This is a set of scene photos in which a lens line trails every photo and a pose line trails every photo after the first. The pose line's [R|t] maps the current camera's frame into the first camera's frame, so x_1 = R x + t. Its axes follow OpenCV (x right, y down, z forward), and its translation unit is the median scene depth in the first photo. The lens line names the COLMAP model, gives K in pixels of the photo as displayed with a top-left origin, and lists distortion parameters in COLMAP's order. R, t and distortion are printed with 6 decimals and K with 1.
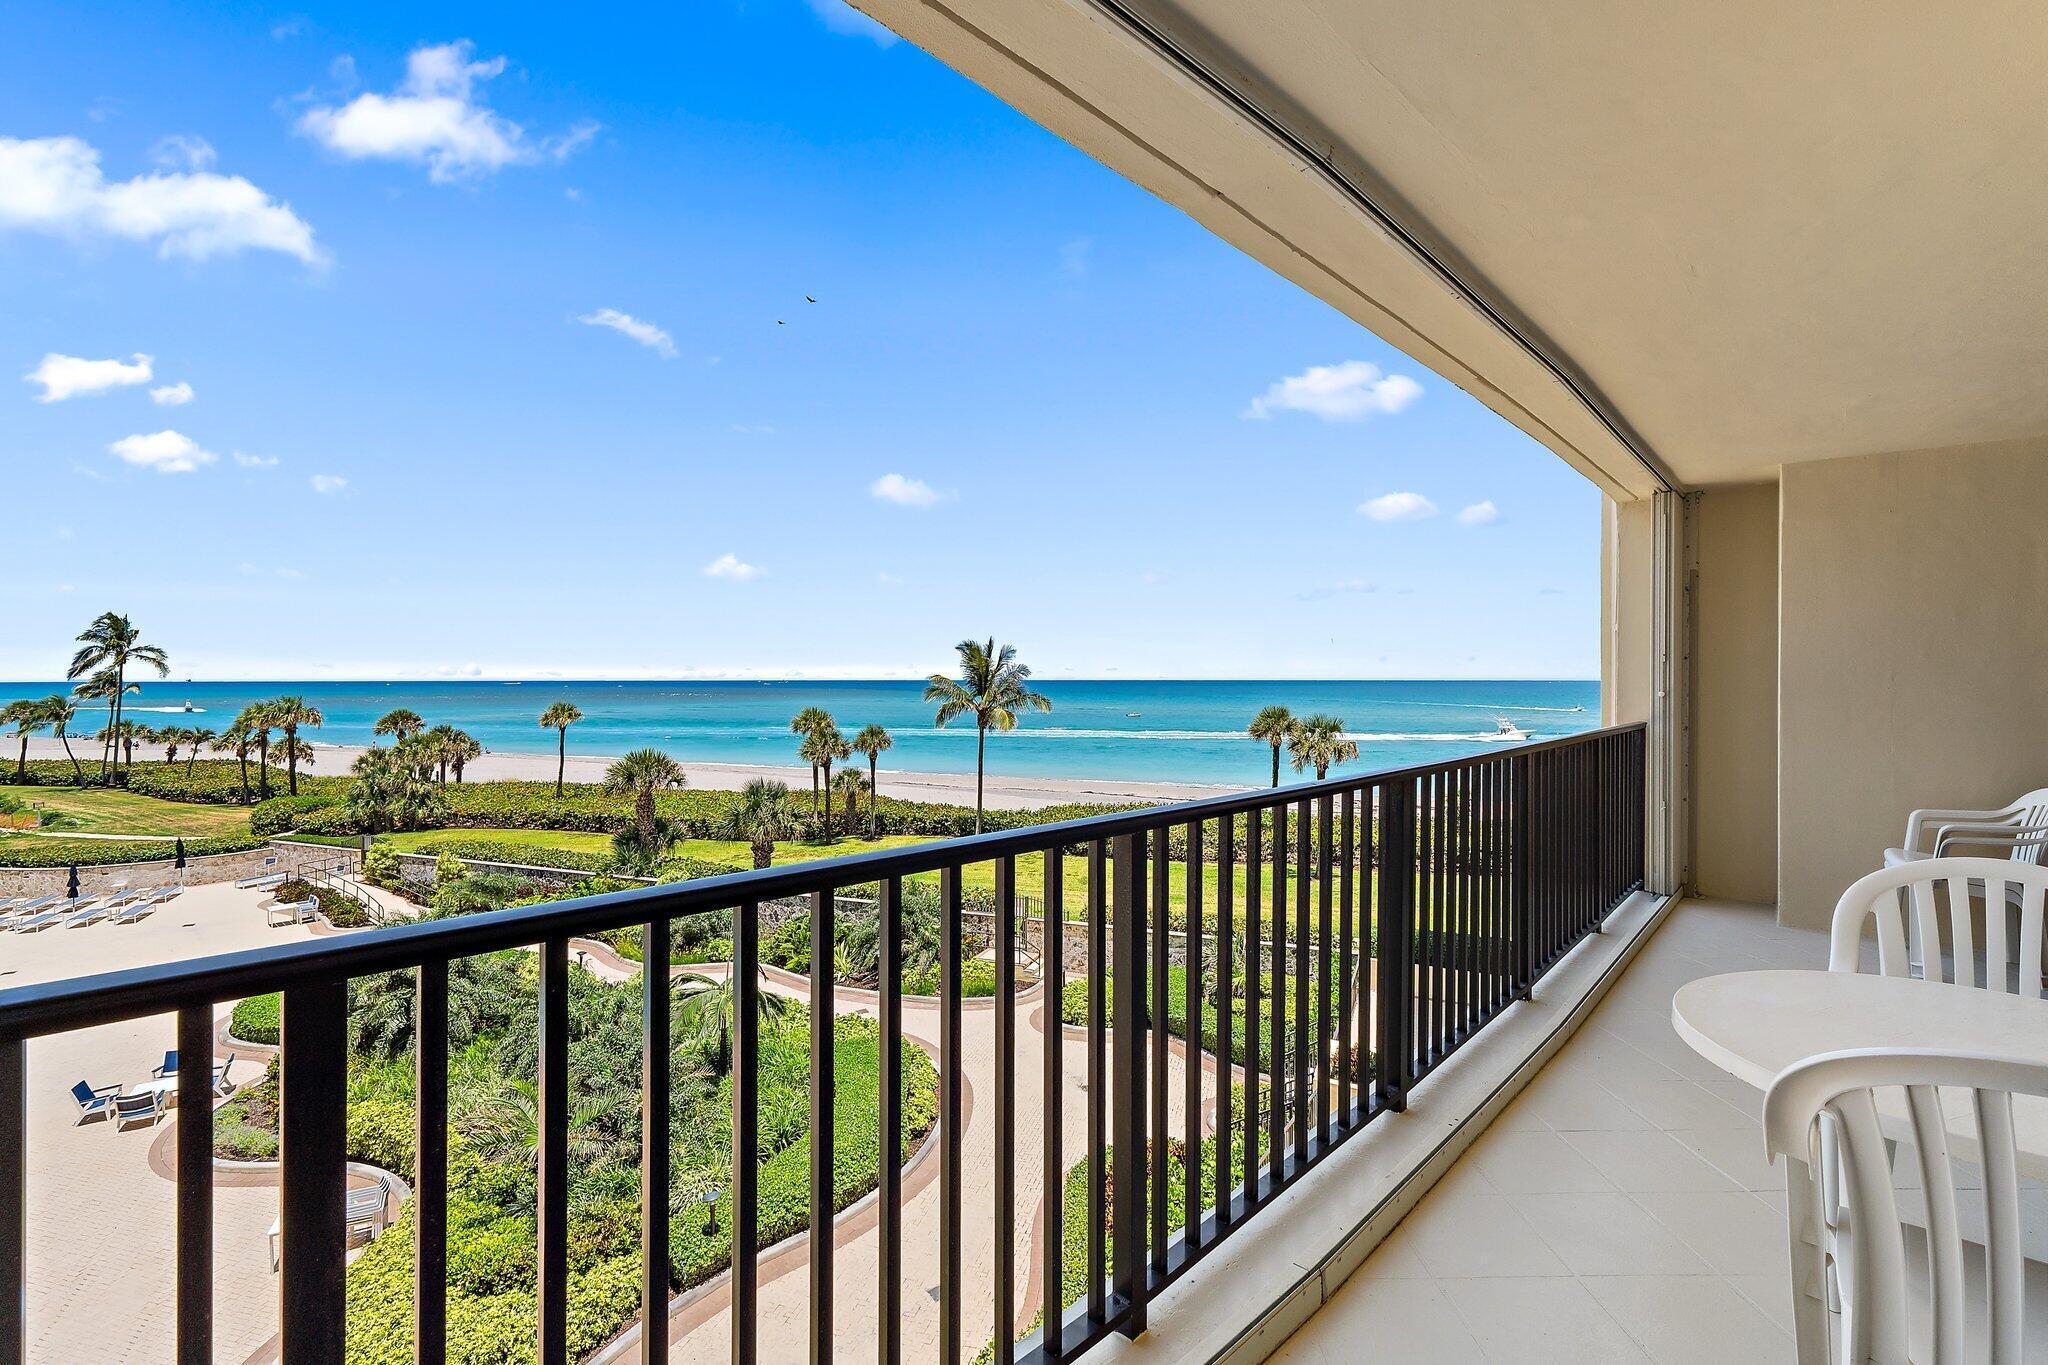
lens RADIAL K [[1731.9, 0, 948.1], [0, 1731.9, 681.8], [0, 0, 1]] dist [0.002415, -0.002412]
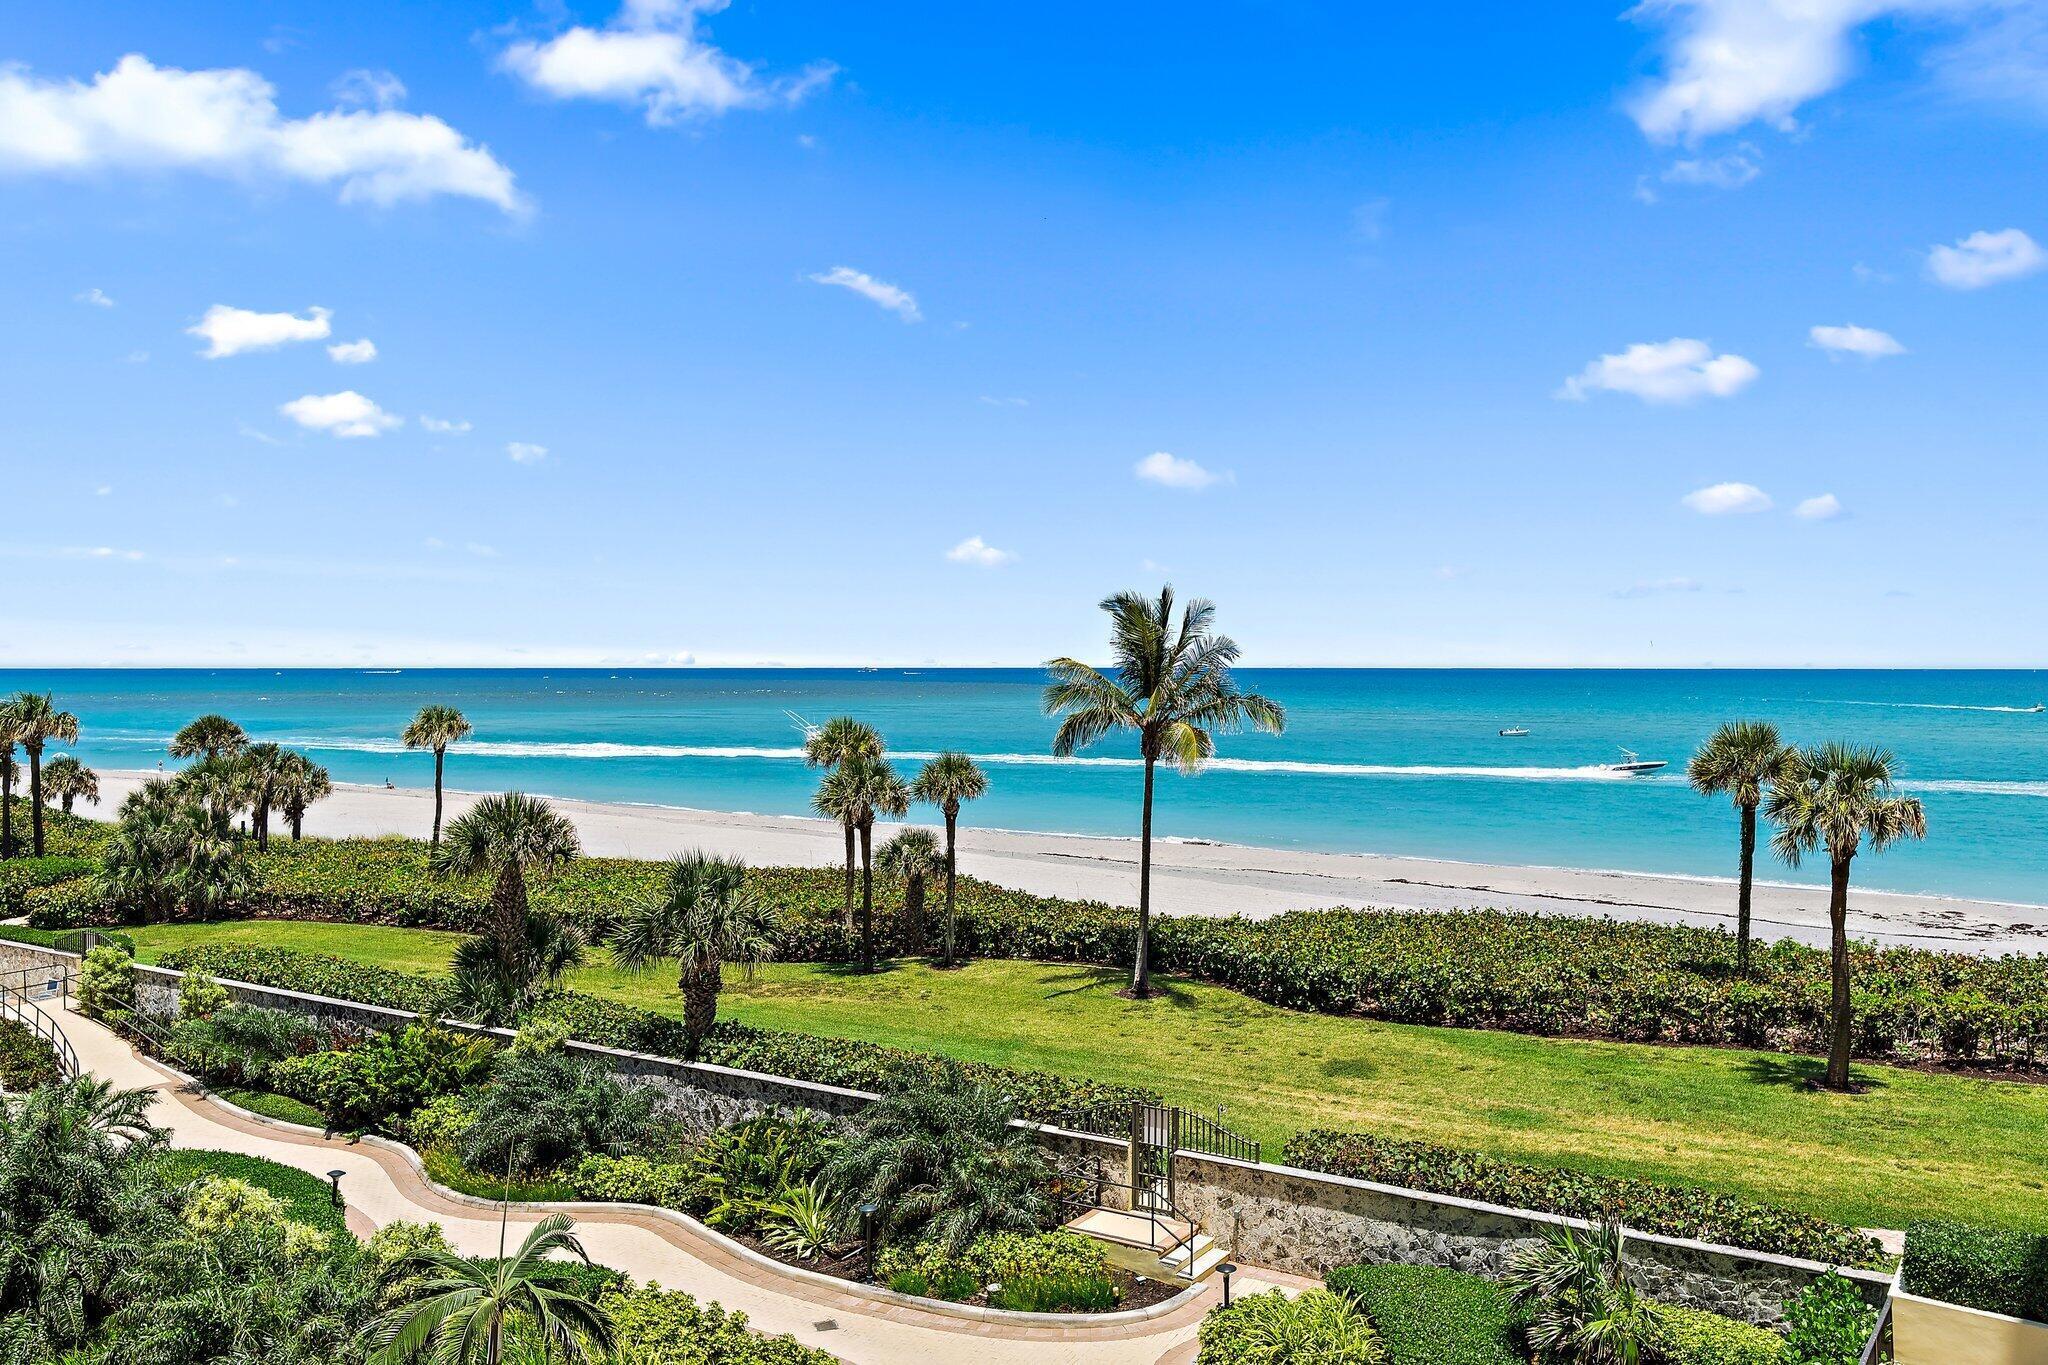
lens RADIAL K [[1731.9, 0, 948.1], [0, 1731.9, 681.8], [0, 0, 1]] dist [0.002415, -0.002412]
pose [[0.986673, 0.015008, -0.162023, 0.038069], [-0.014772, 0.999887, 0.002660, 0.001814], [0.162044, -0.000231, 0.986783, 0.439534]]
